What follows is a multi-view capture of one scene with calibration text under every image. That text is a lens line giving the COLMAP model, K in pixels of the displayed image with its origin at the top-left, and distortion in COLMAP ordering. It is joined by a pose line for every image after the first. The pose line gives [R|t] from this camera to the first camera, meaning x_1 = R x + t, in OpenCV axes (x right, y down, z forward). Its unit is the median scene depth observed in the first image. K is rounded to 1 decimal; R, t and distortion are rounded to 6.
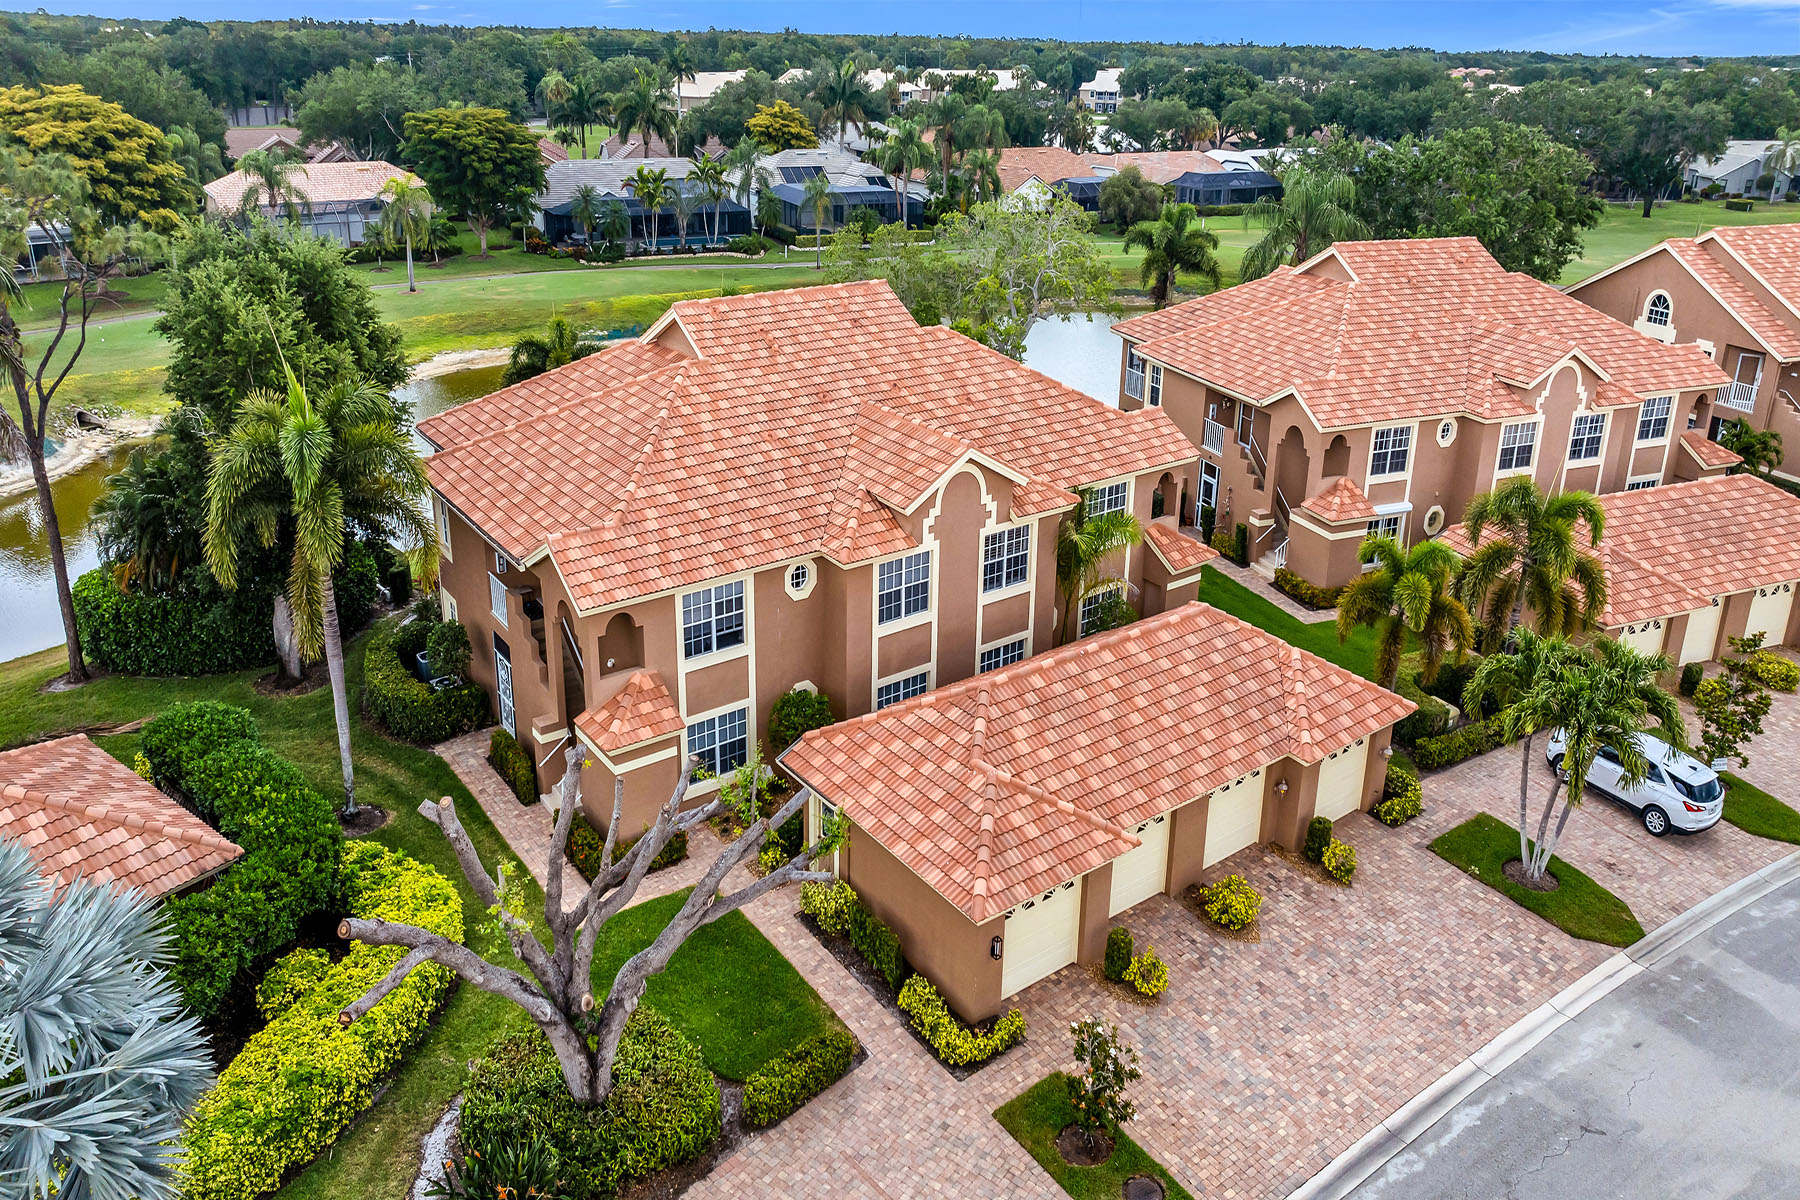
lens RADIAL K [[1281.1, 0, 901.9], [0, 1281.1, 447.6], [0, 0, 1]] dist [-0.017035, 0.003928]
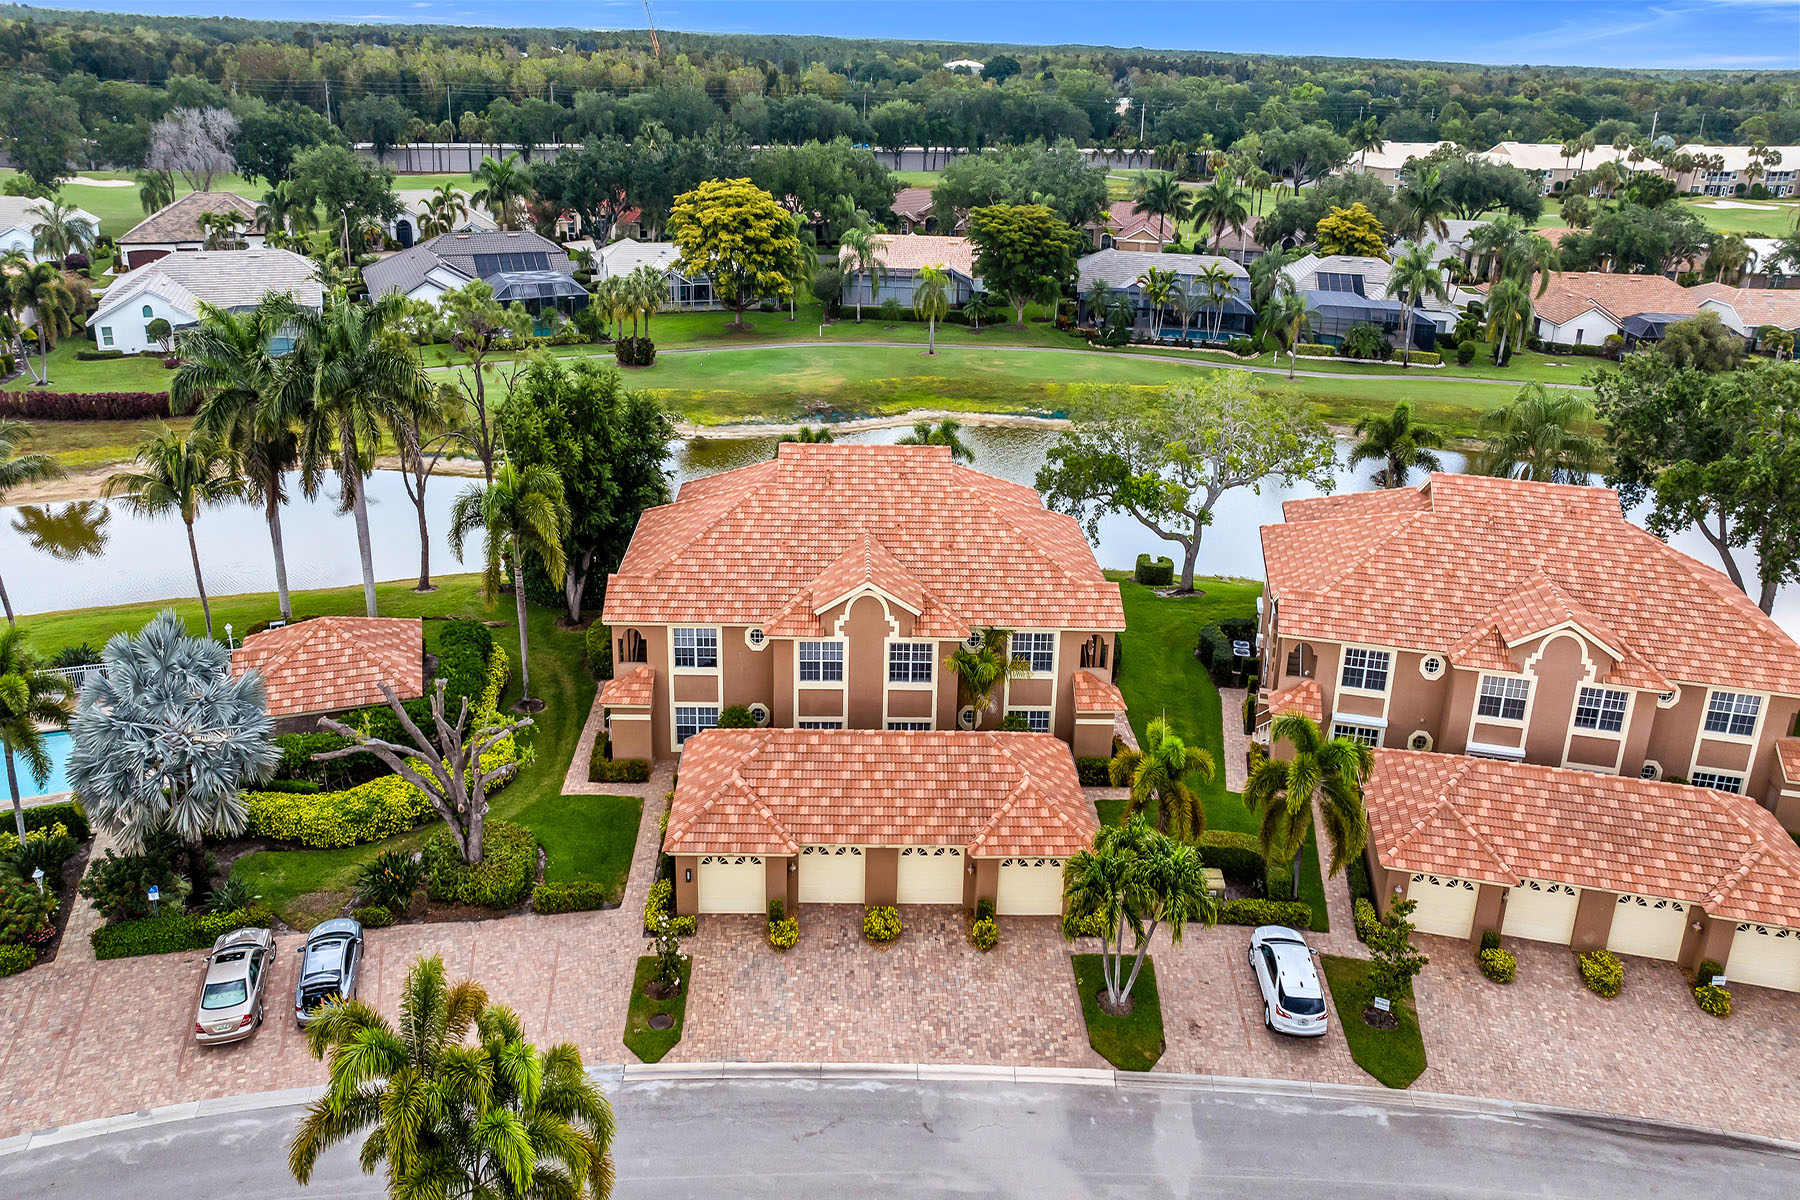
lens RADIAL K [[1281.1, 0, 901.9], [0, 1281.1, 447.6], [0, 0, 1]] dist [-0.017035, 0.003928]
pose [[0.828310, 0.177971, -0.531252, 0.789450], [-0.187630, 0.981569, 0.036282, -0.198632], [0.527918, 0.069626, 0.846436, -0.228712]]
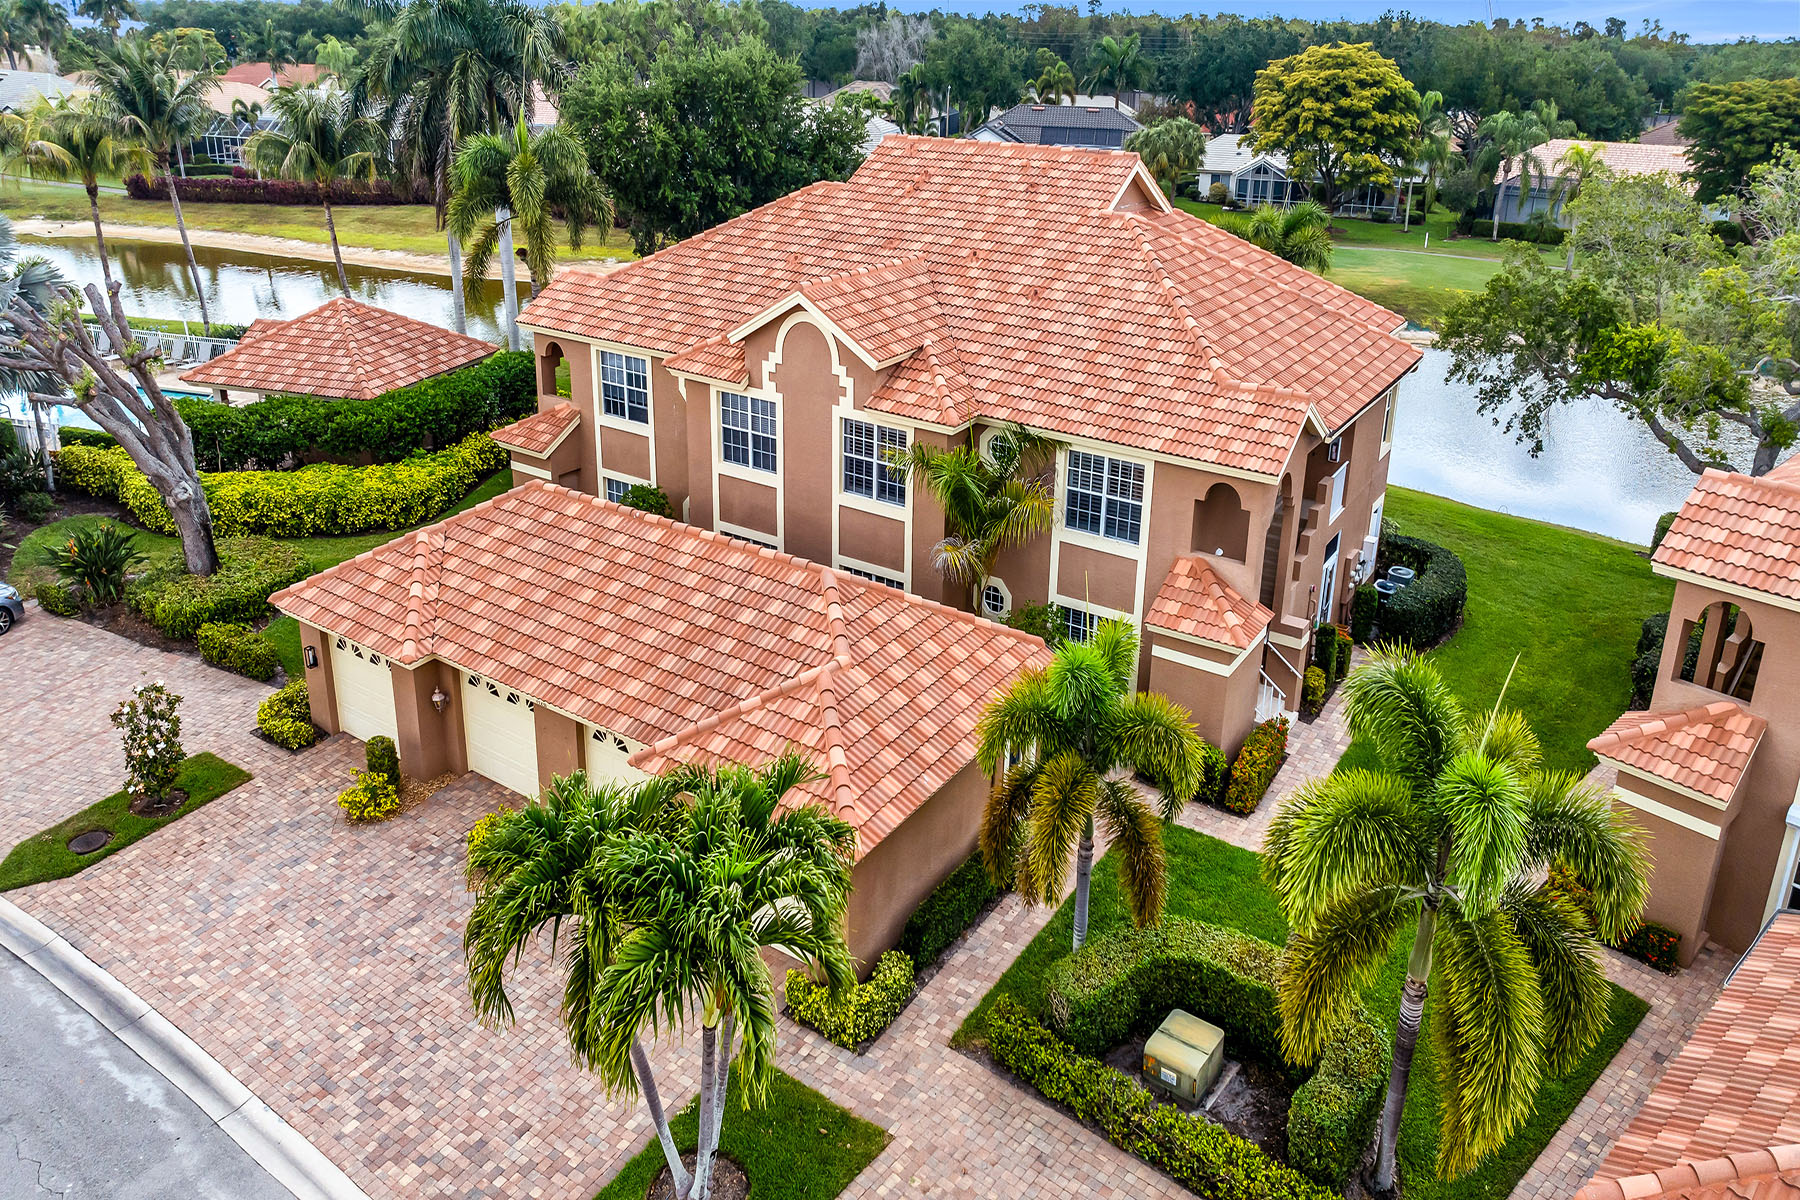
lens RADIAL K [[1281.1, 0, 901.9], [0, 1281.1, 447.6], [0, 0, 1]] dist [-0.017035, 0.003928]
pose [[0.347234, 0.278448, -0.895486, 0.797267], [-0.302632, 0.937084, 0.174034, -0.065239], [0.887605, 0.210572, 0.409654, 0.689815]]
